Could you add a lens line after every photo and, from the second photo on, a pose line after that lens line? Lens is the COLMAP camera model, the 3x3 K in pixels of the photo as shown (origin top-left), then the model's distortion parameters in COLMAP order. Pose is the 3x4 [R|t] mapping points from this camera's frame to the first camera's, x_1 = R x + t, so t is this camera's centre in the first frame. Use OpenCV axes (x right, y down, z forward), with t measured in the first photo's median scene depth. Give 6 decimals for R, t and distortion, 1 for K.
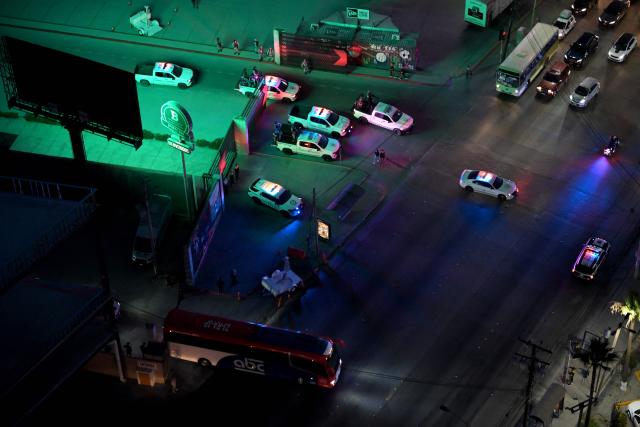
lens RADIAL K [[1303.5, 0, 321.4], [0, 1303.5, 215.2], [0, 0, 1]] dist [0.014538, 0.000000]
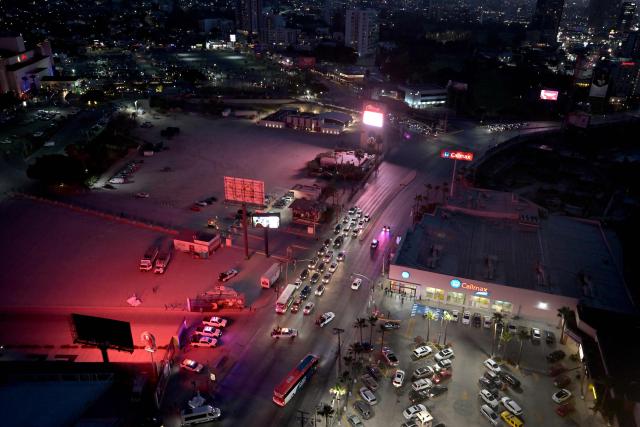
lens RADIAL K [[1303.5, 0, 319.9], [0, 1303.5, 213.6], [0, 0, 1]] dist [0.014538, 0.000000]
pose [[0.959209, -0.077572, 0.271845, -0.457401], [0.147988, 0.957114, -0.249064, 0.365337], [-0.240867, 0.279134, 0.929552, -1.448456]]
